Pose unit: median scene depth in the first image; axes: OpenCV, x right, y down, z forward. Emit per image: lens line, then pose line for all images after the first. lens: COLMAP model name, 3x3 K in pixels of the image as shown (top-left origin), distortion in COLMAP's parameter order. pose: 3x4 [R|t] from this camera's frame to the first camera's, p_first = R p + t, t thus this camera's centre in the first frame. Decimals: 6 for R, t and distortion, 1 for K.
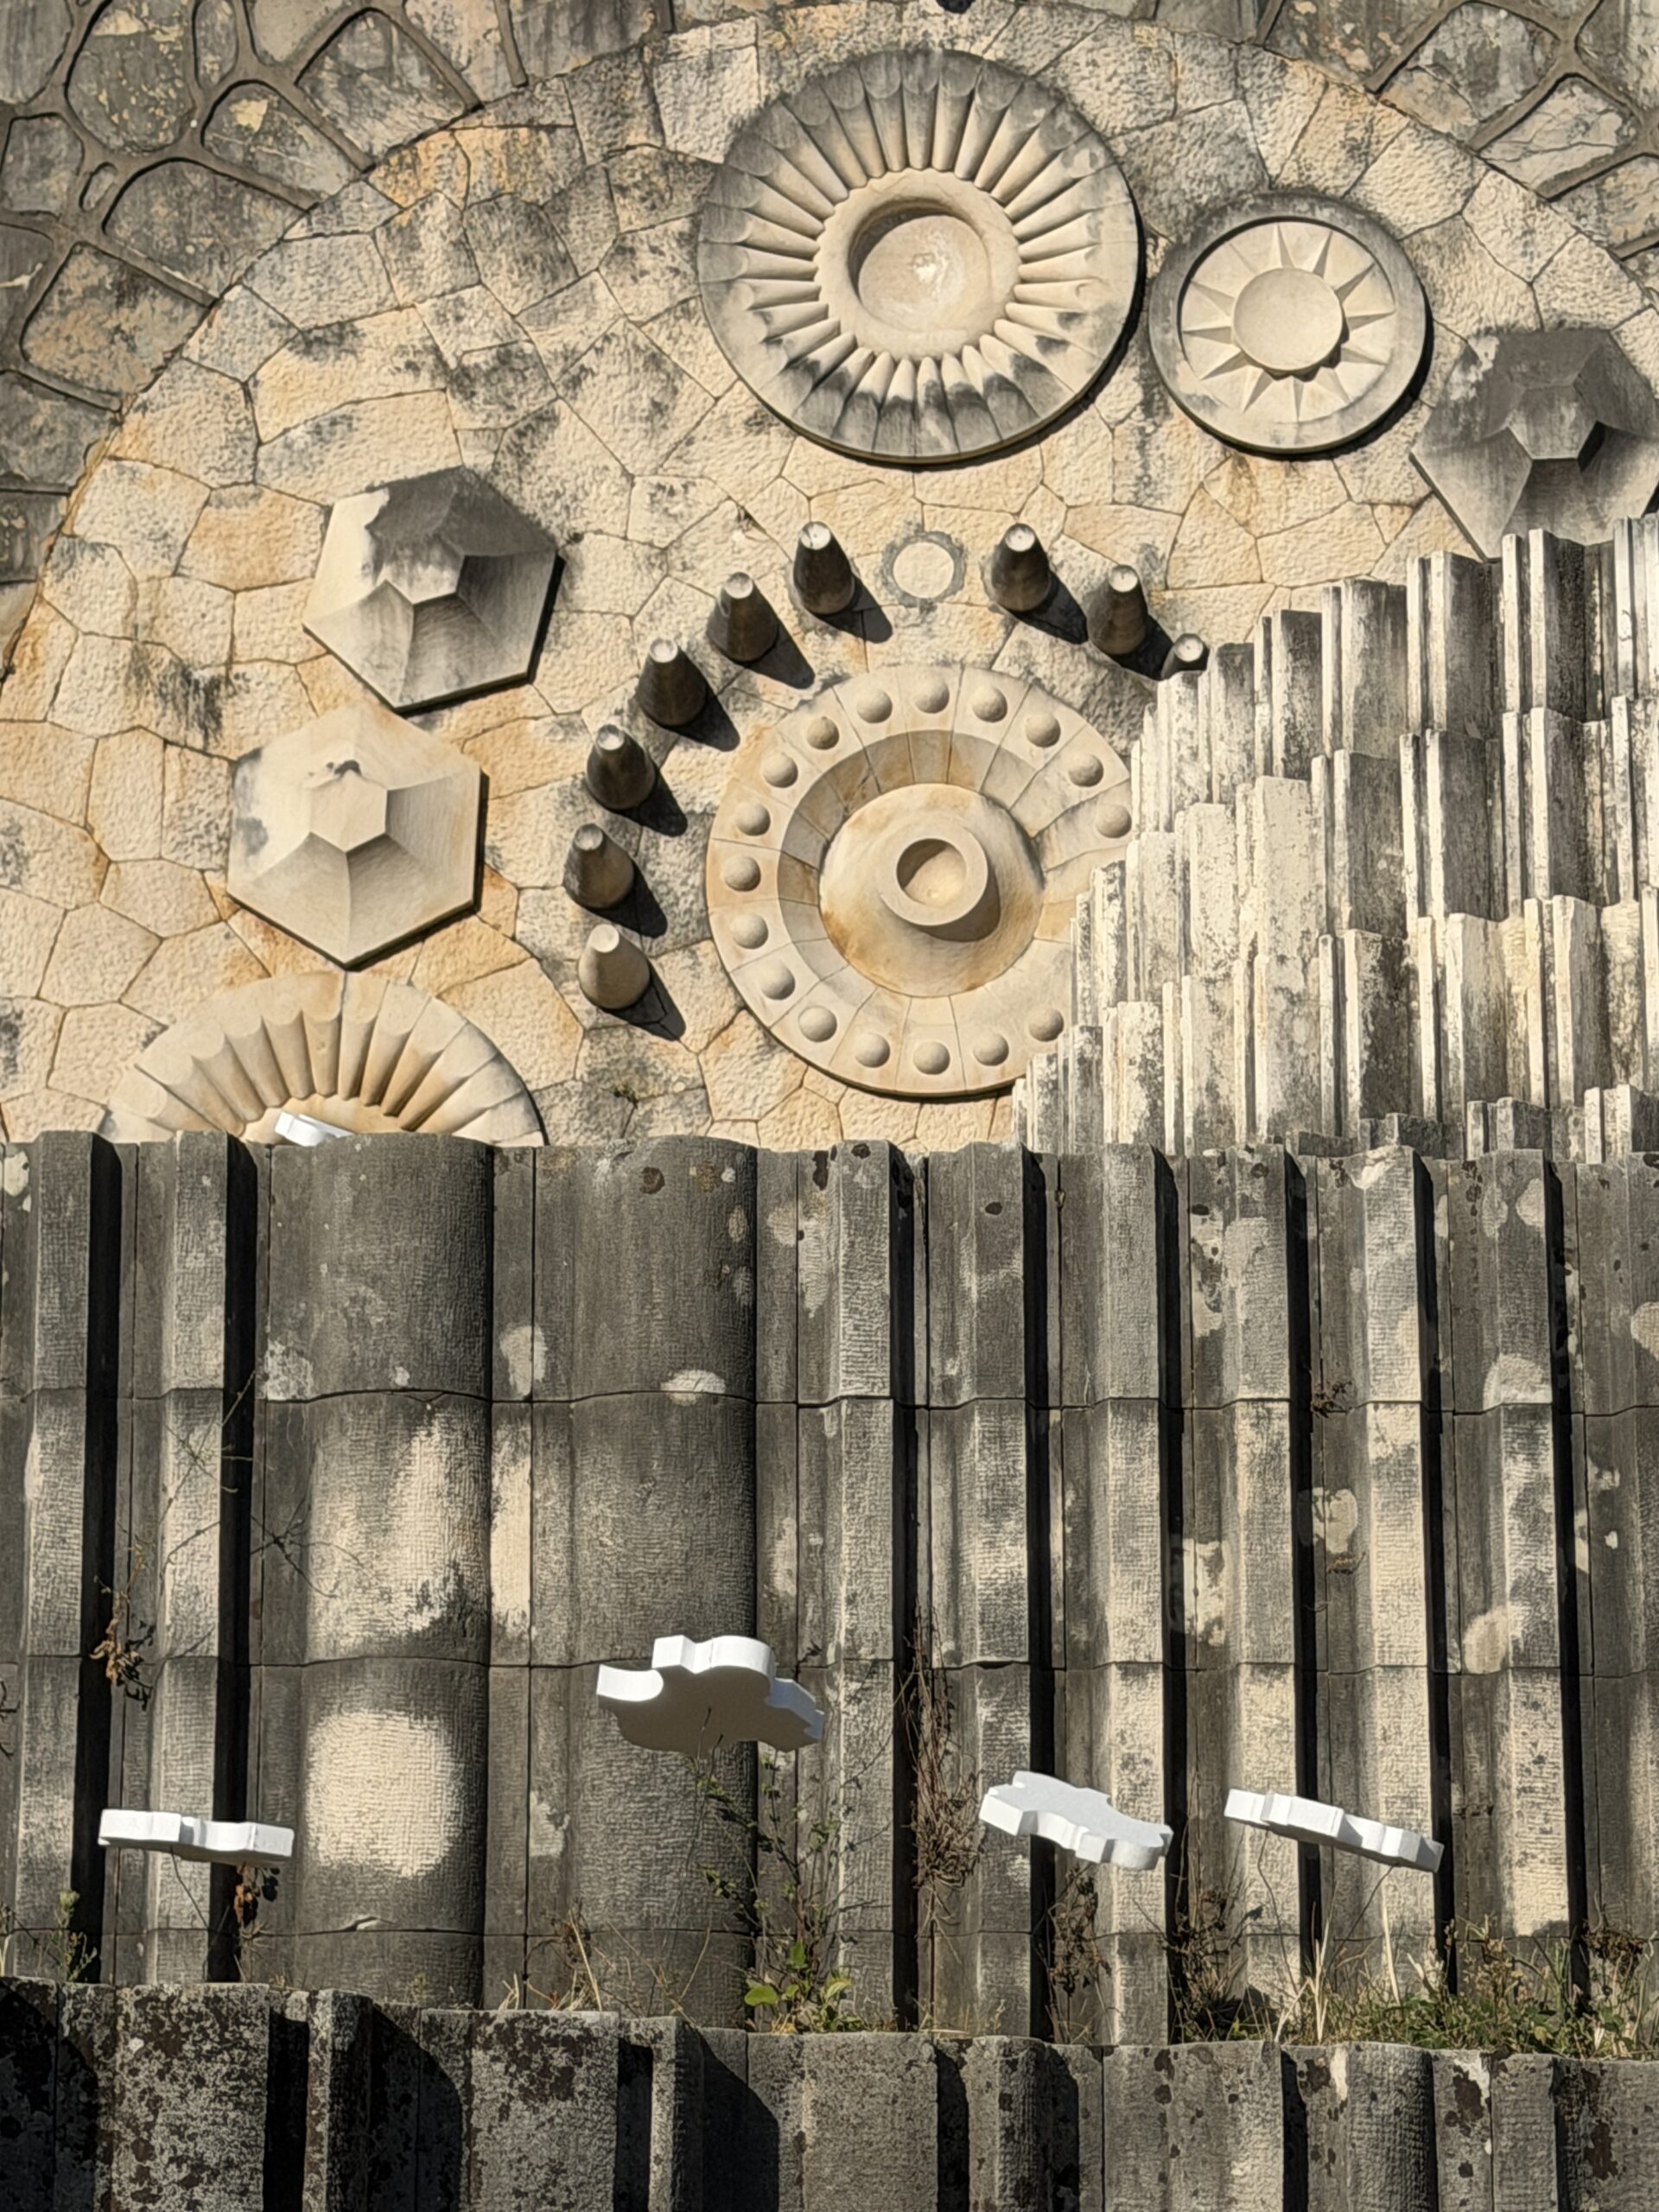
lens RADIAL K [[5686.5, 0, 890.2], [0, 5686.5, 1113.6], [0, 0, 1]] dist [0.147593, 0.491022]
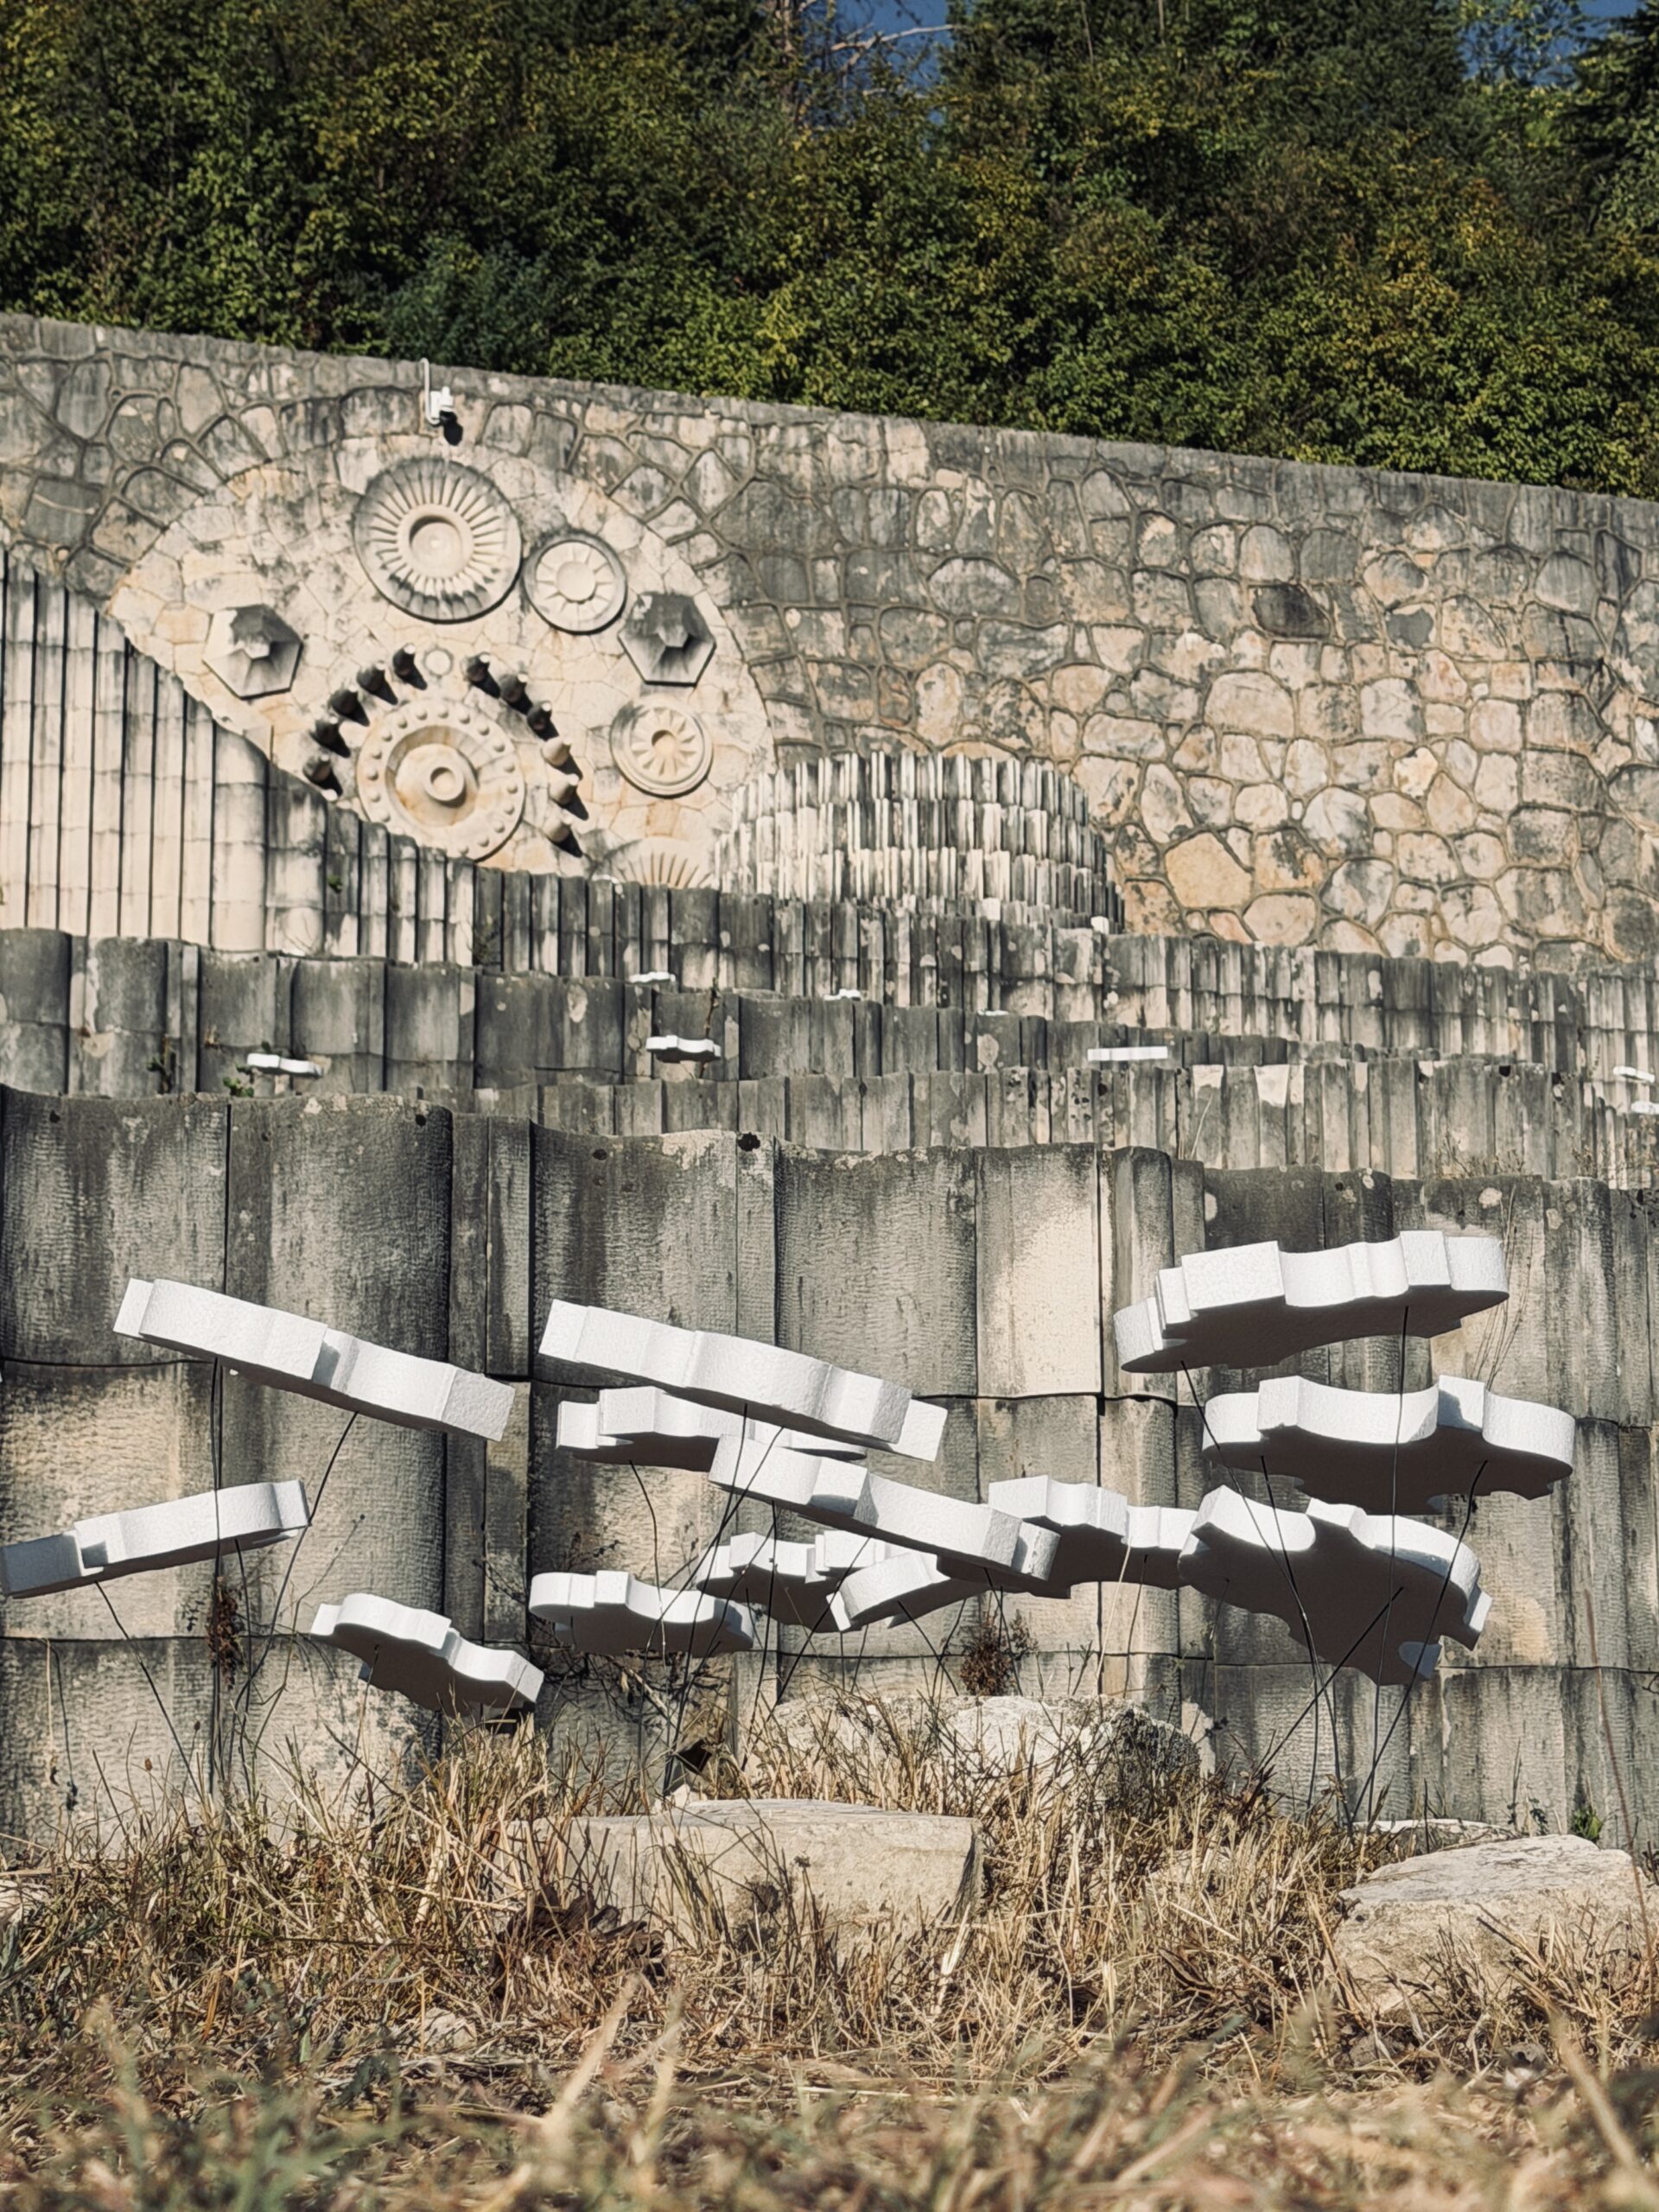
lens RADIAL K [[4516.7, 0, 829.5], [0, 4516.7, 1106.0], [0, 0, 1]] dist [0.117691, 0.099757]
pose [[0.942873, 0.065152, 0.326721, -0.489930], [-0.082179, 0.995871, 0.038567, 0.012624], [-0.322859, -0.063213, 0.944334, -1.034806]]
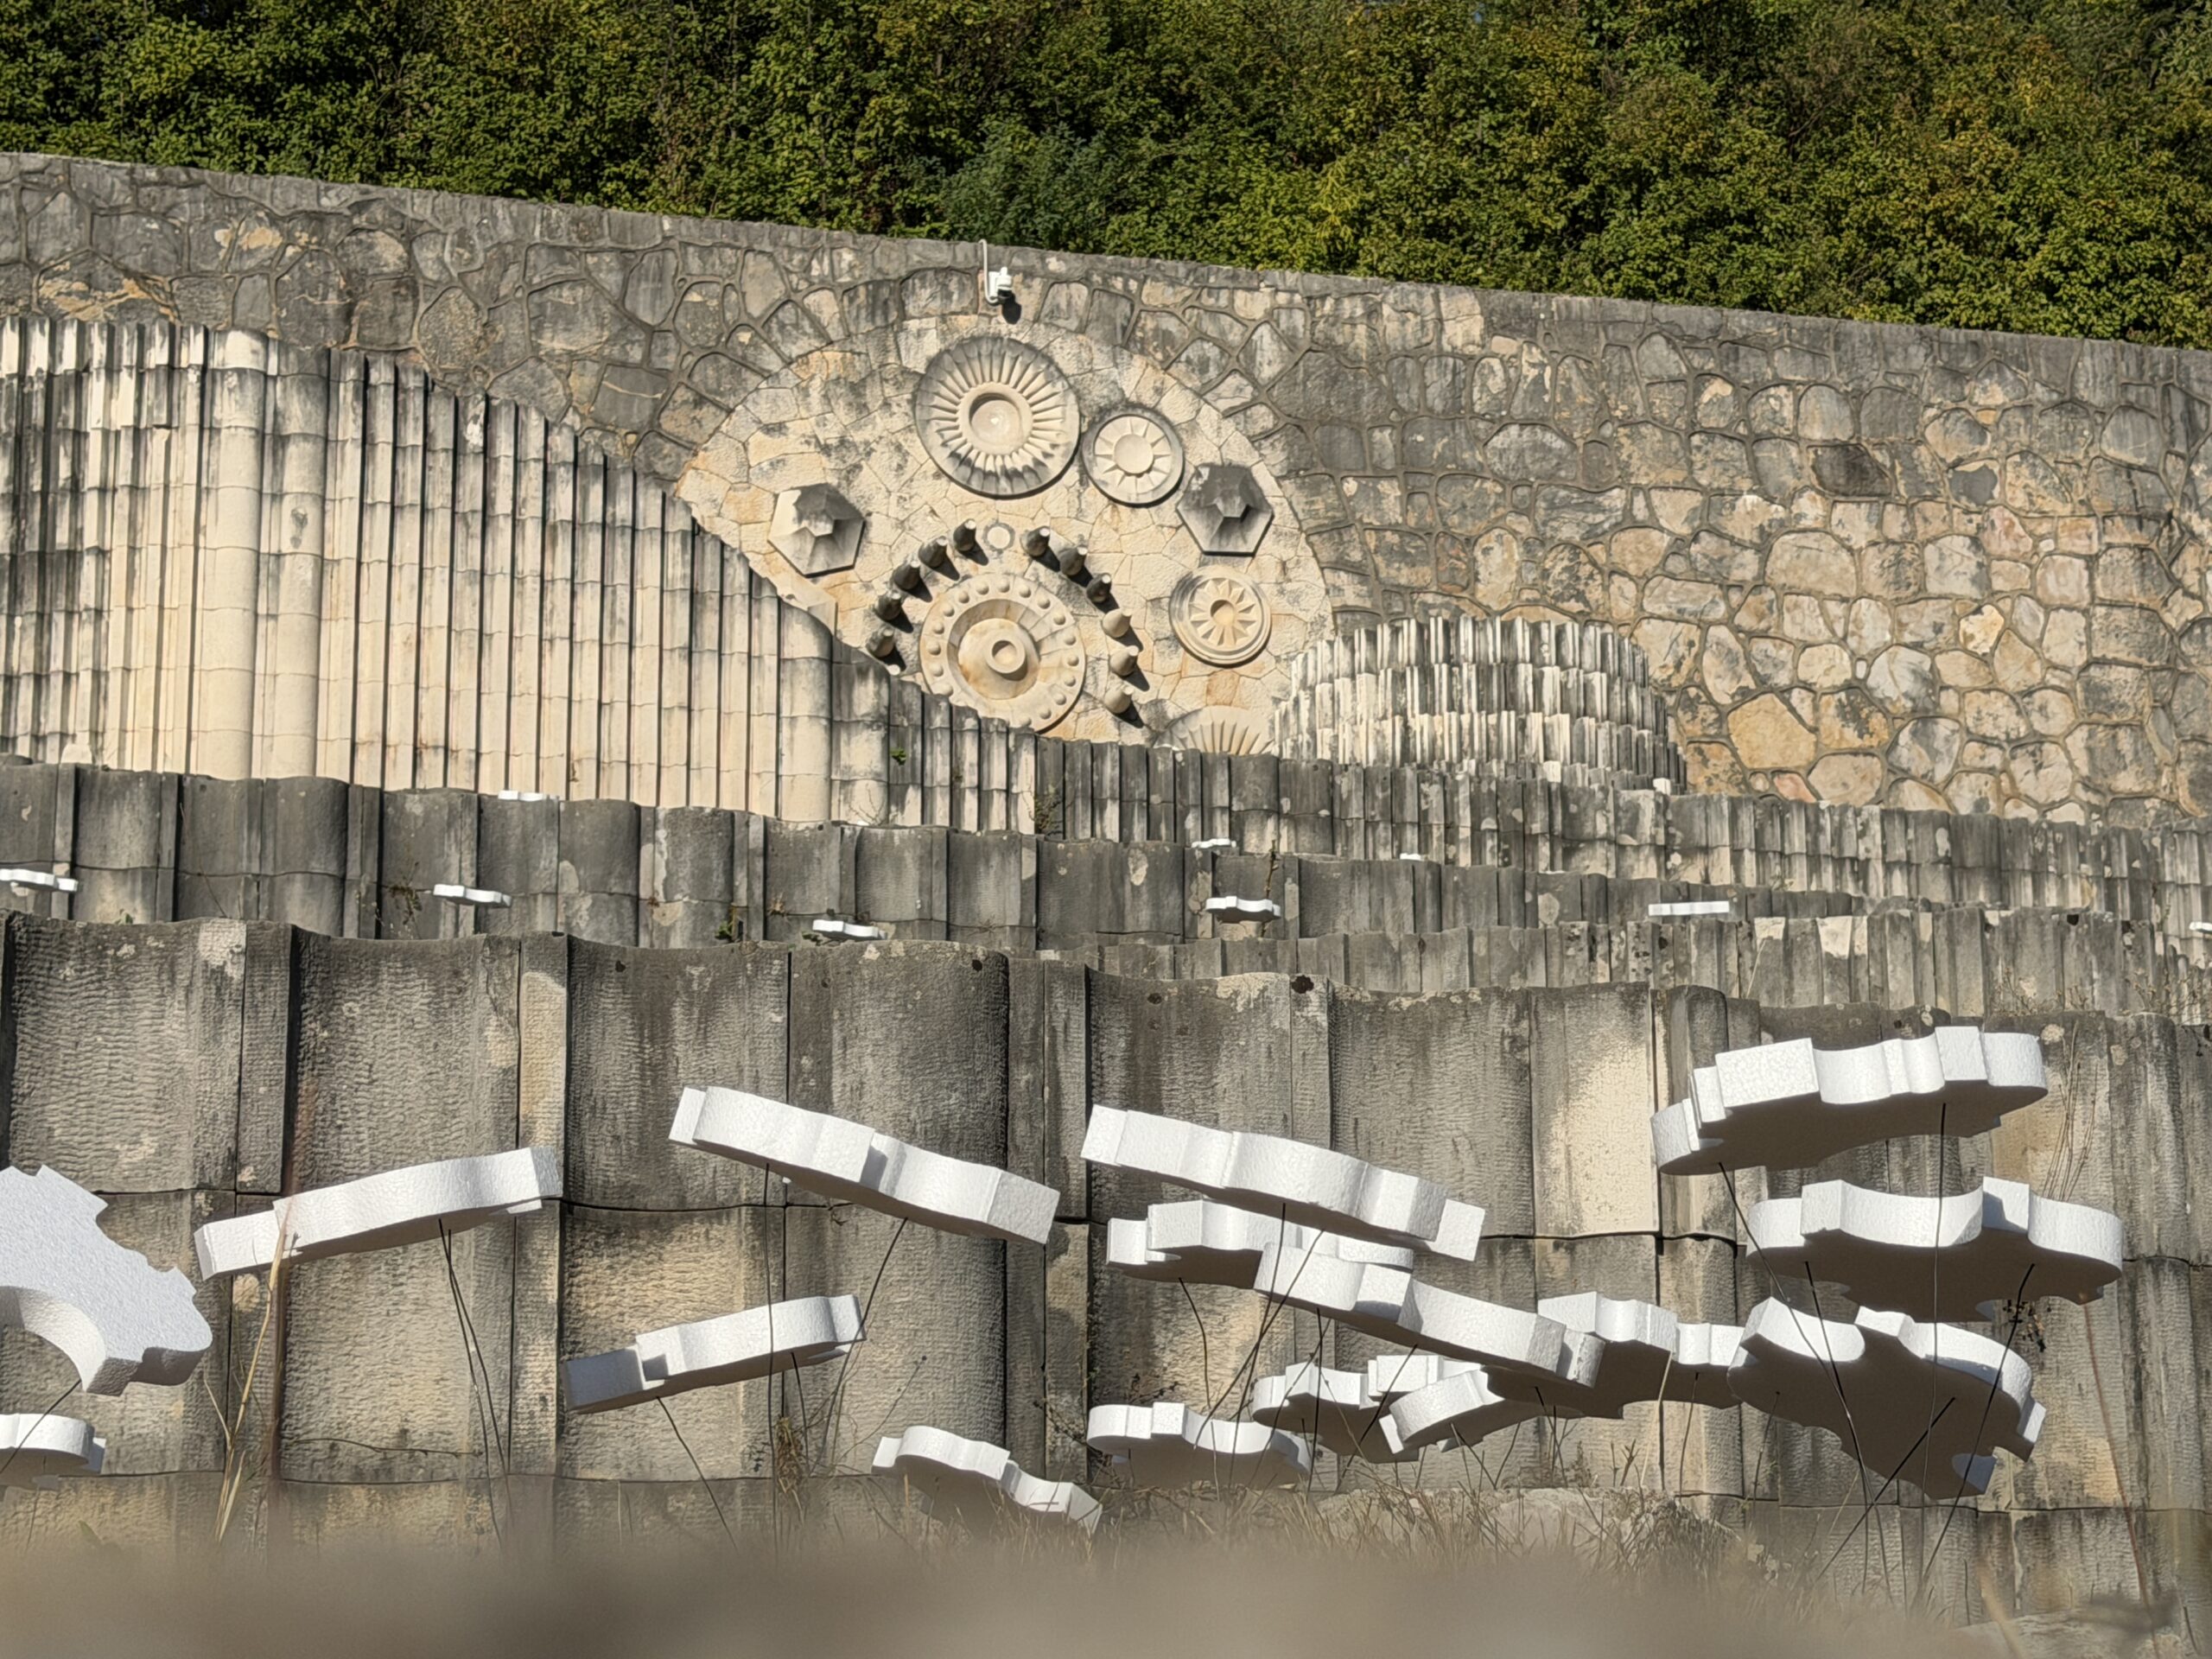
lens RADIAL K [[4509.5, 0, 1106.0], [0, 4509.5, 829.5], [0, 0, 1]] dist [0.124947, 0.042901]
pose [[0.962518, 0.062854, 0.263835, -0.489618], [-0.068008, 0.997630, 0.010435, 0.014738], [-0.262553, -0.027987, 0.964511, -1.037456]]
